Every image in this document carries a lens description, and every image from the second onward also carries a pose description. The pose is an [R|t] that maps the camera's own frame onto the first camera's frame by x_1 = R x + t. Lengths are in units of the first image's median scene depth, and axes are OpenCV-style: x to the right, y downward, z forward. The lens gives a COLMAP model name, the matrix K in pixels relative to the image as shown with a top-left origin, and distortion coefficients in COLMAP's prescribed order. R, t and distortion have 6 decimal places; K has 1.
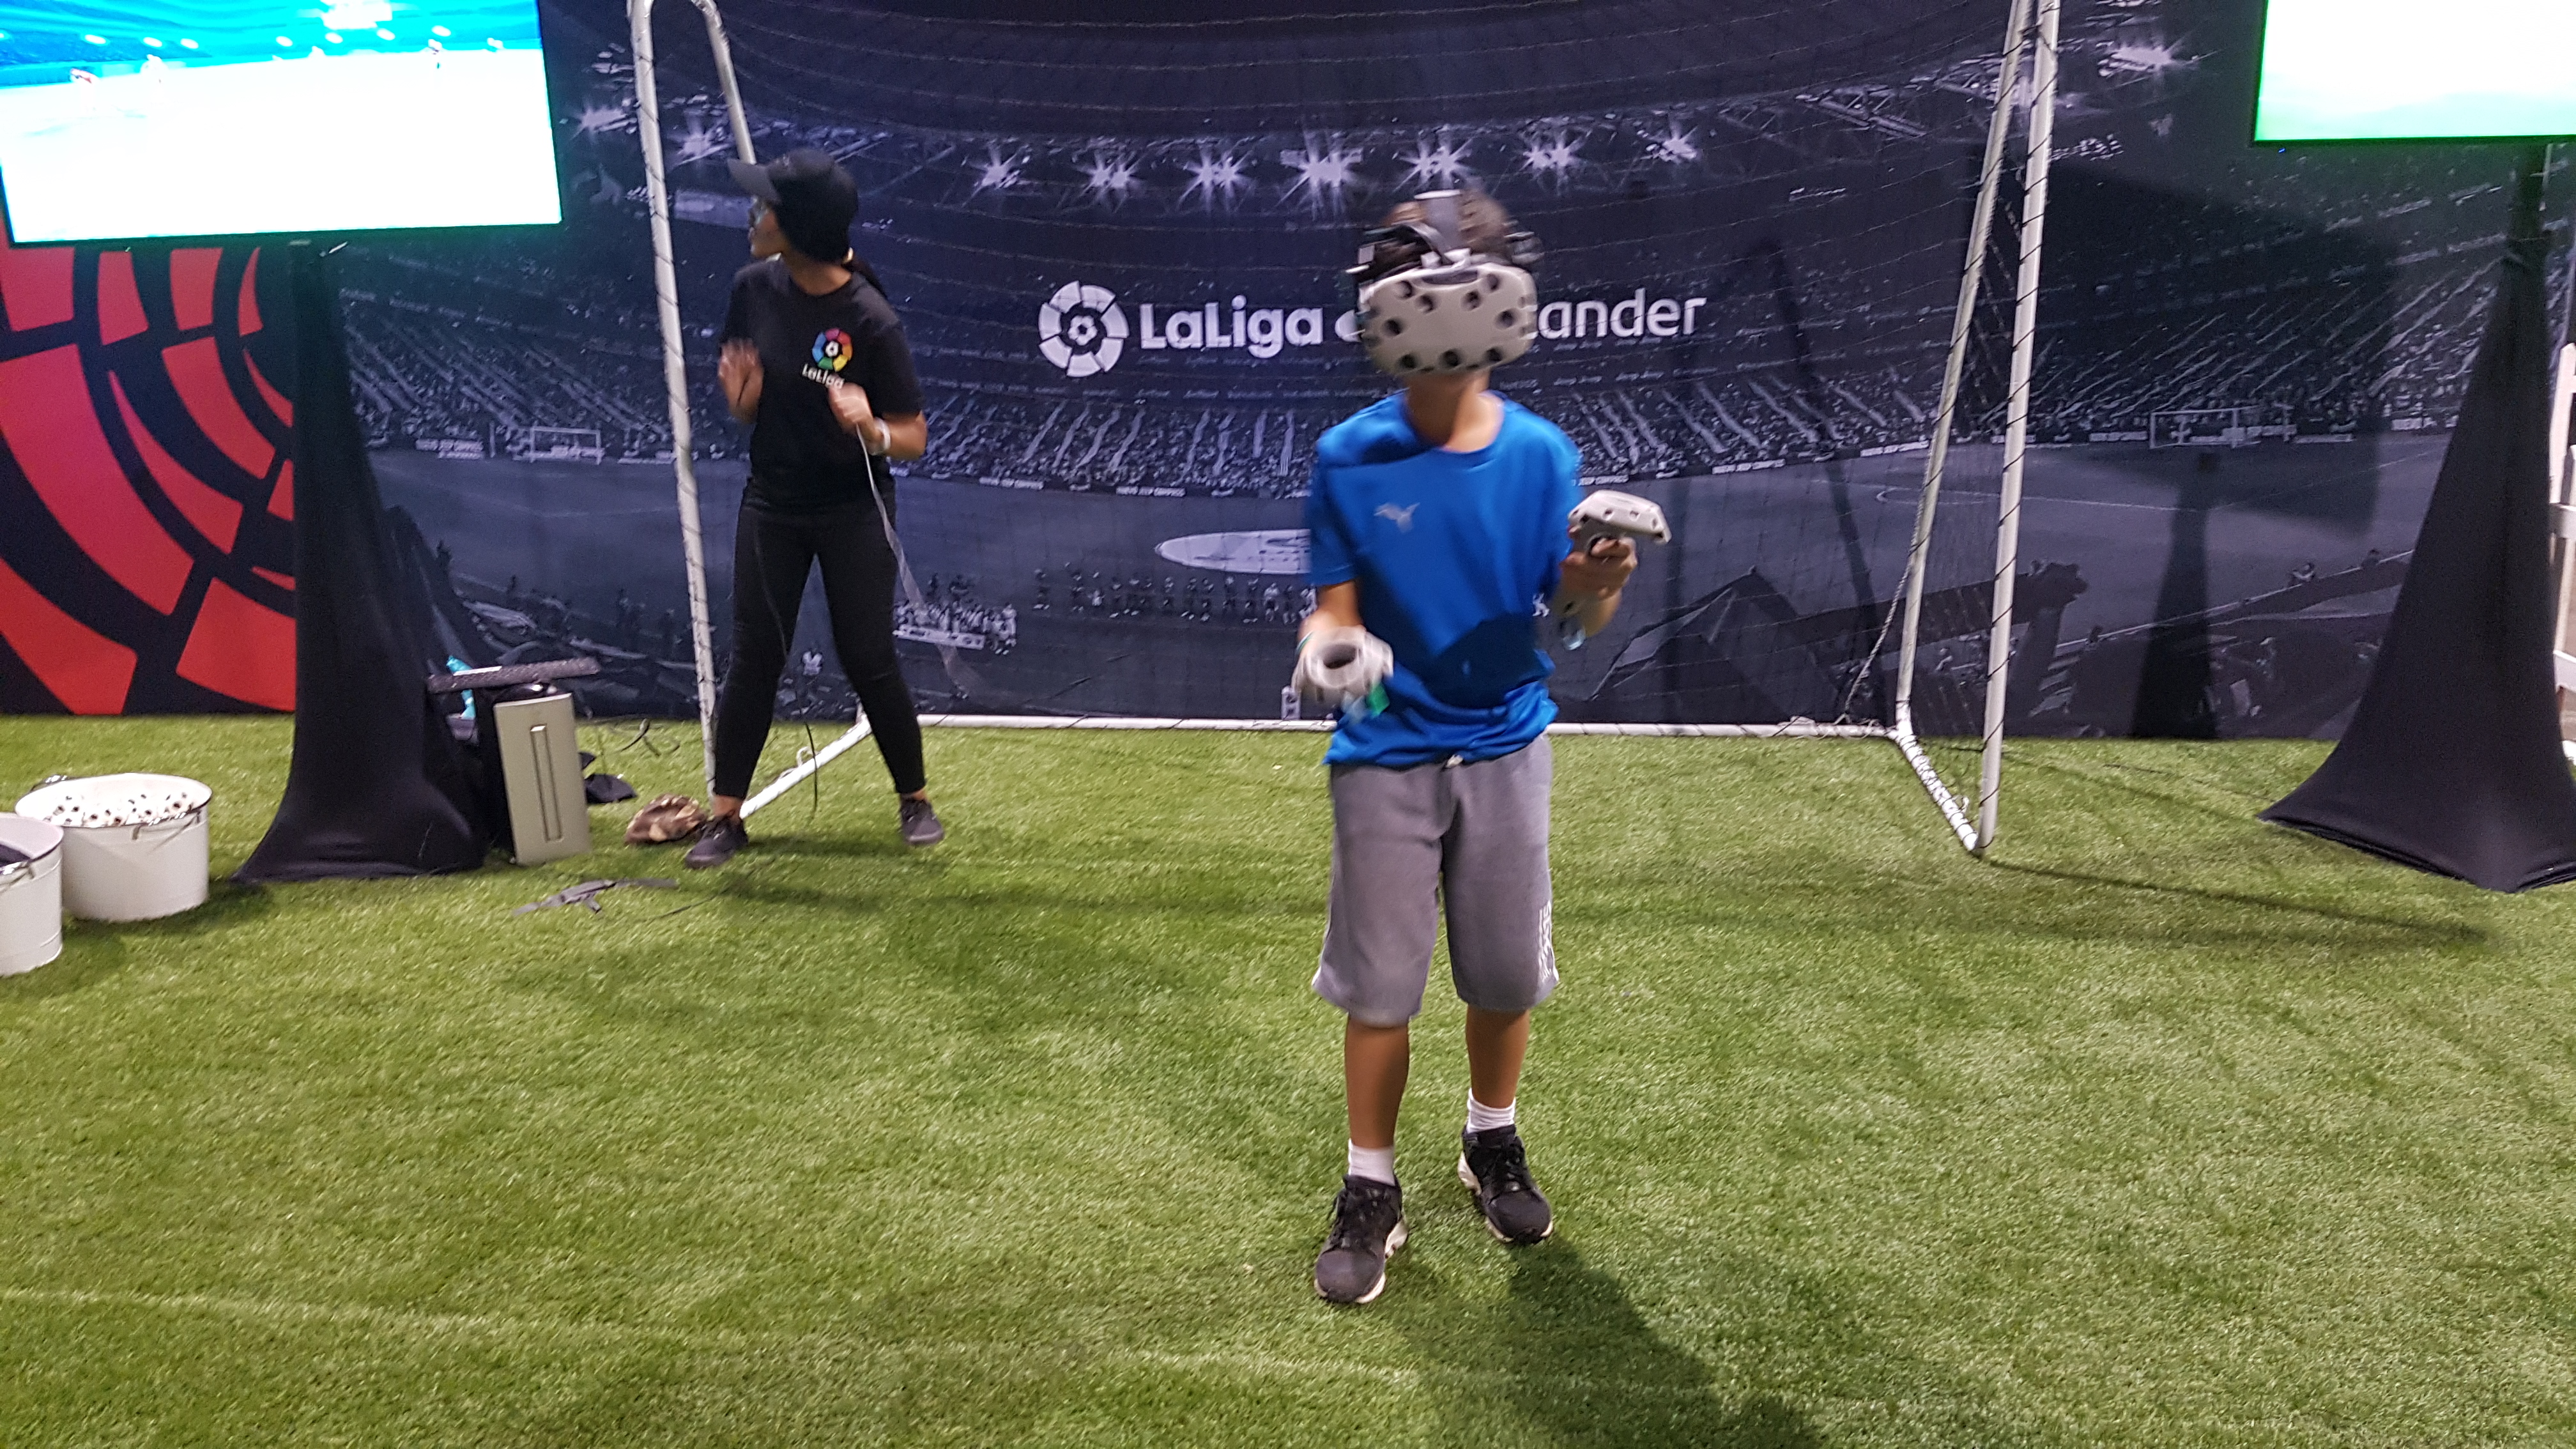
lens RADIAL K [[1934.6, 0, 1248.3], [0, 1934.6, 752.8], [0, 0, 1]] dist [0.286897, -0.601725]
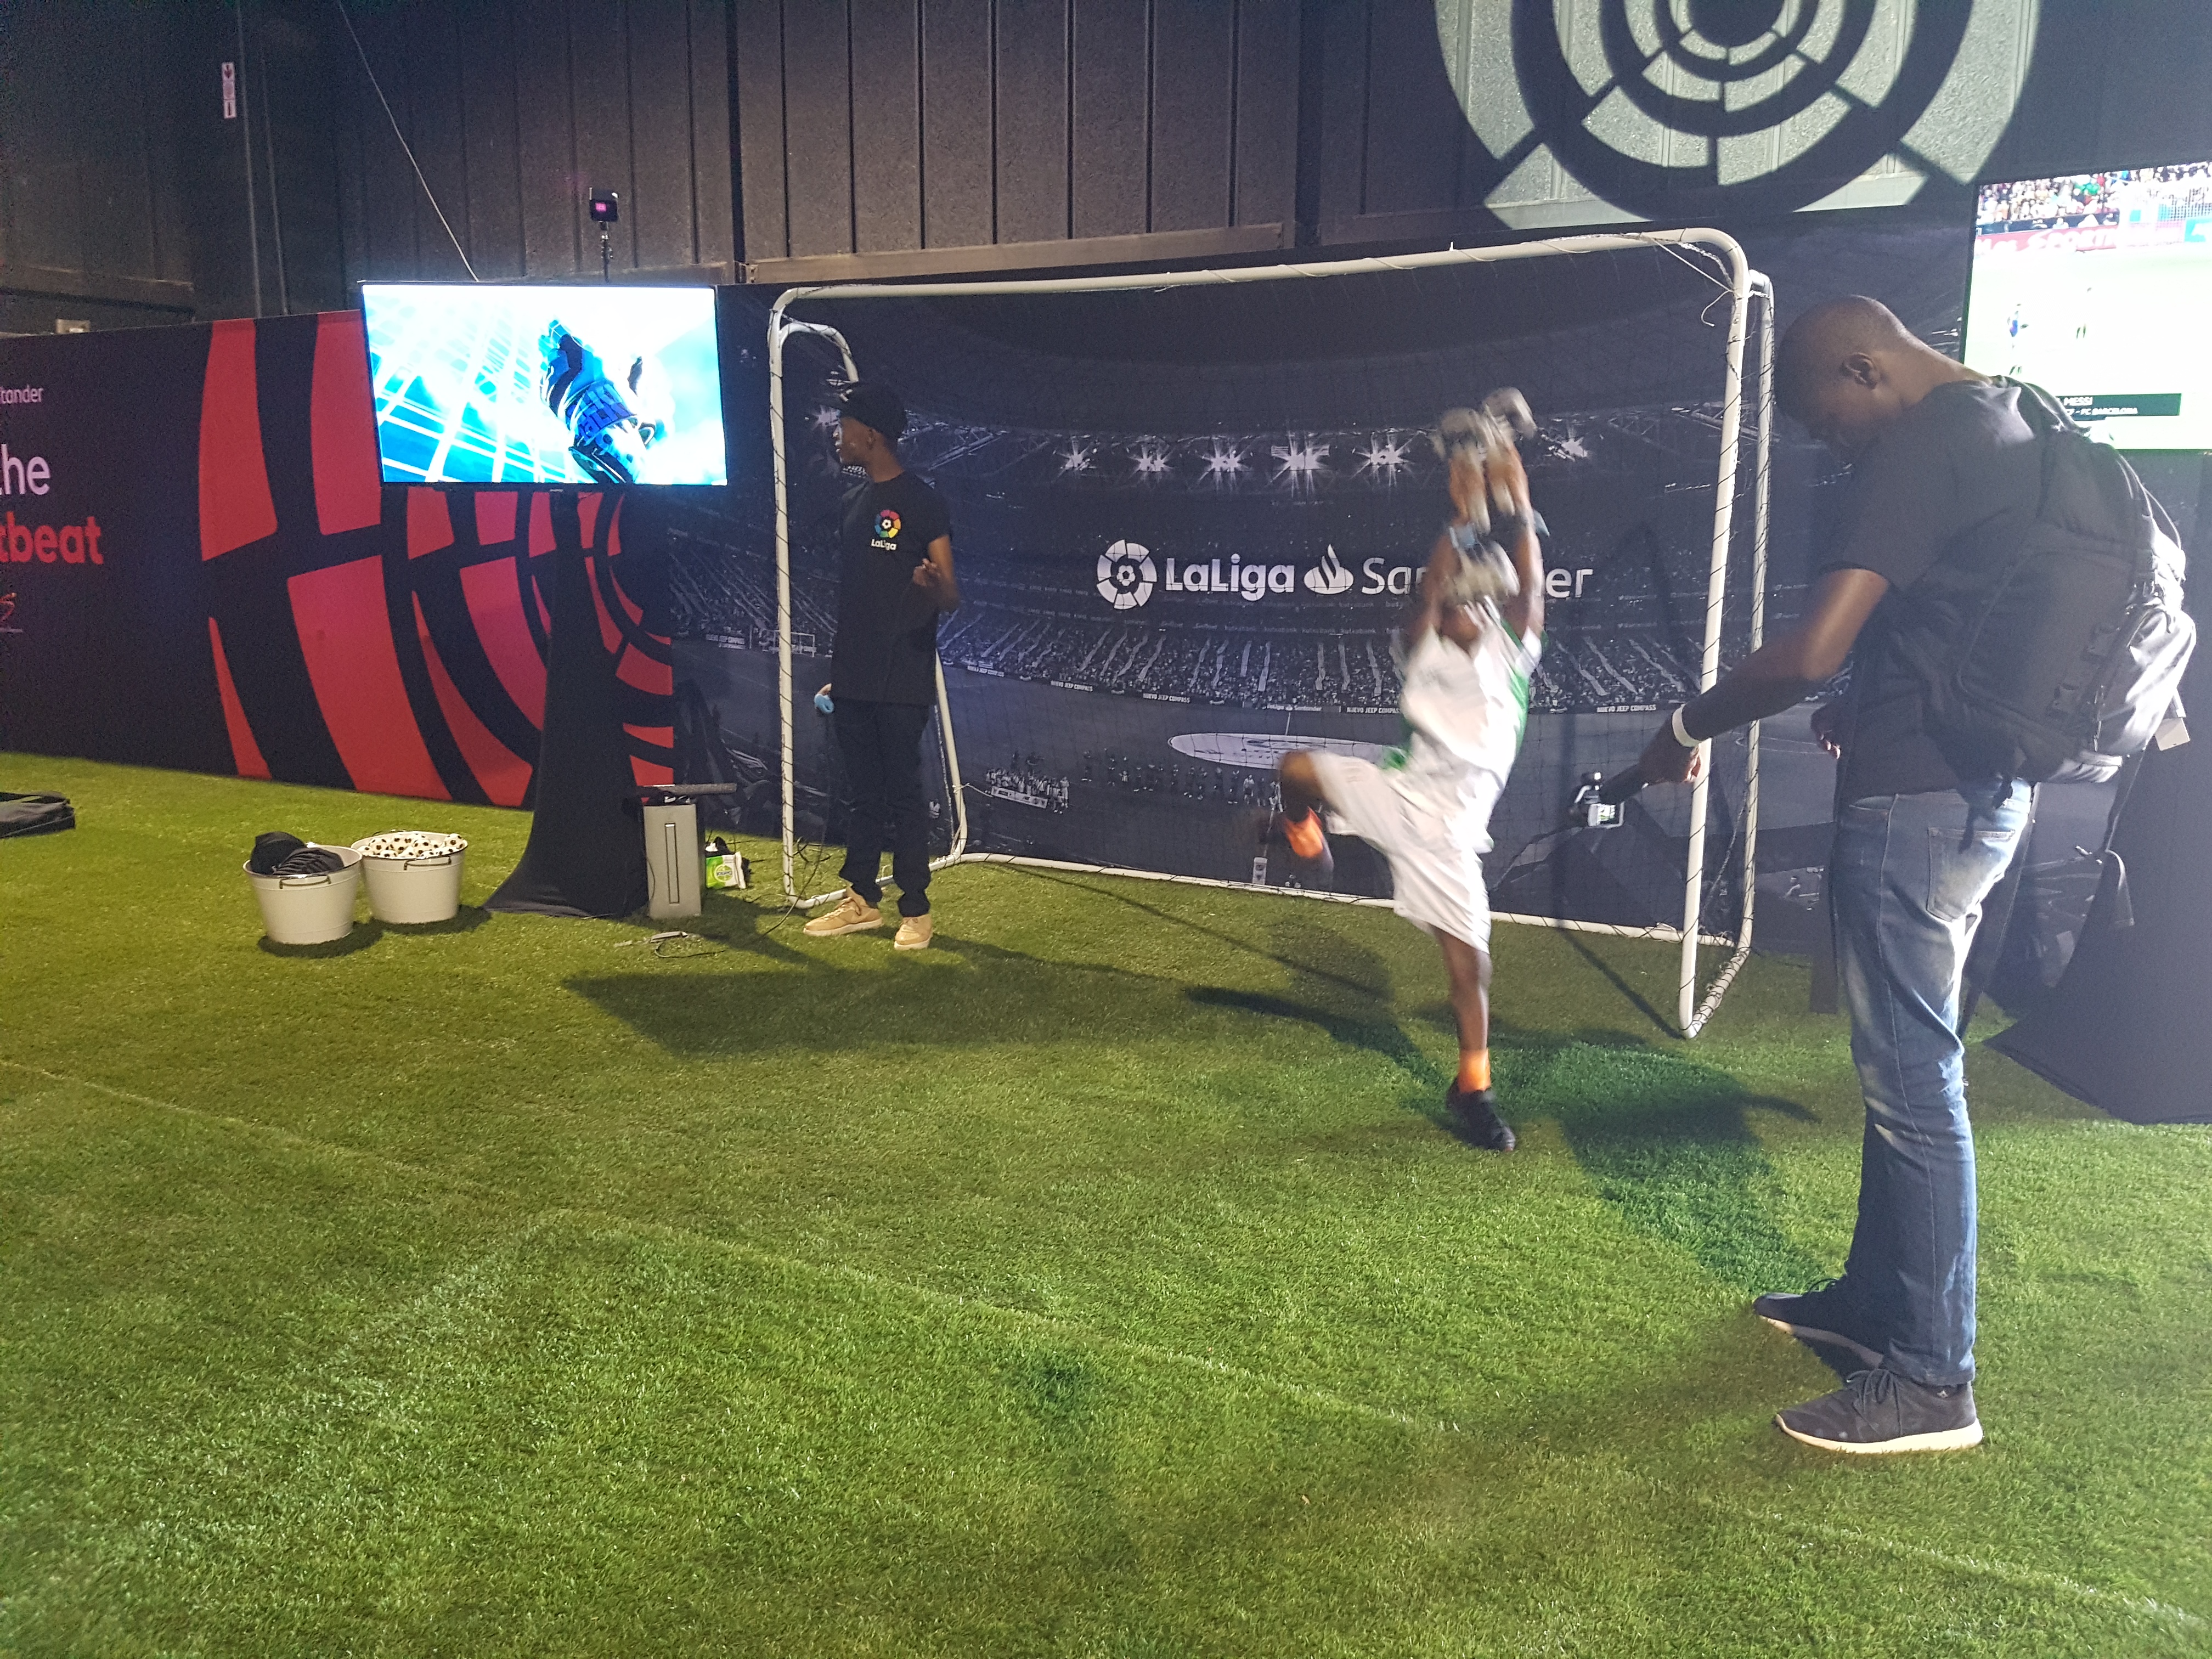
lens RADIAL K [[1656.8, 0, 1123.3], [0, 1656.8, 826.4], [0, 0, 1]] dist [0.284658, -0.609476]
pose [[0.944966, 0.089359, -0.314729, 0.293169], [-0.111585, 0.992325, -0.053288, 0.014182], [0.307552, 0.085475, 0.947684, -0.058508]]
